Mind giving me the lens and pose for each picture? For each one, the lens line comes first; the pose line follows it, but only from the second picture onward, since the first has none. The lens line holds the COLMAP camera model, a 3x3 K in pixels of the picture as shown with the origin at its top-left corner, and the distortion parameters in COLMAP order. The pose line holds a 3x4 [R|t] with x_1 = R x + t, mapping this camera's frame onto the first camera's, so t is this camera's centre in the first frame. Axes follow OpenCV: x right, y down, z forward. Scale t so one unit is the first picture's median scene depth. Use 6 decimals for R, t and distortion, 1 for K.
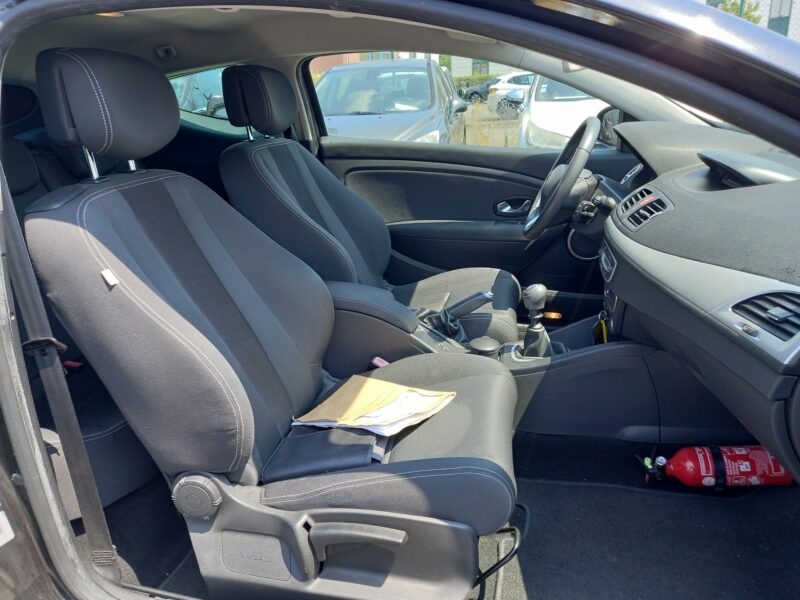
lens RADIAL K [[586.7, 0, 400.9], [0, 586.7, 295.9], [0, 0, 1]] dist [0.054483, -0.041521]
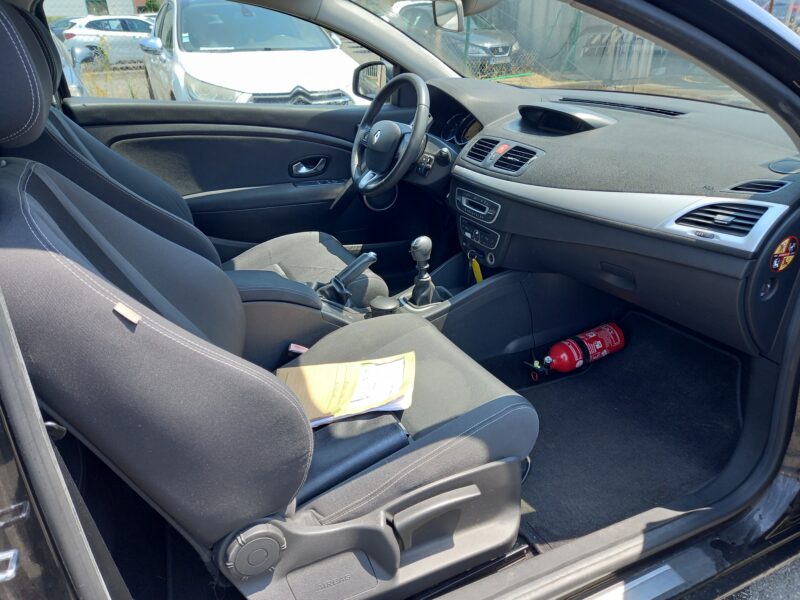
lens RADIAL K [[586.7, 0, 400.7], [0, 586.7, 303.9], [0, 0, 1]] dist [0.054483, -0.041521]
pose [[0.792378, -0.226604, 0.566381, -0.485414], [0.178135, 0.973931, 0.140447, -0.064858], [-0.583442, -0.010395, 0.812088, 0.182550]]
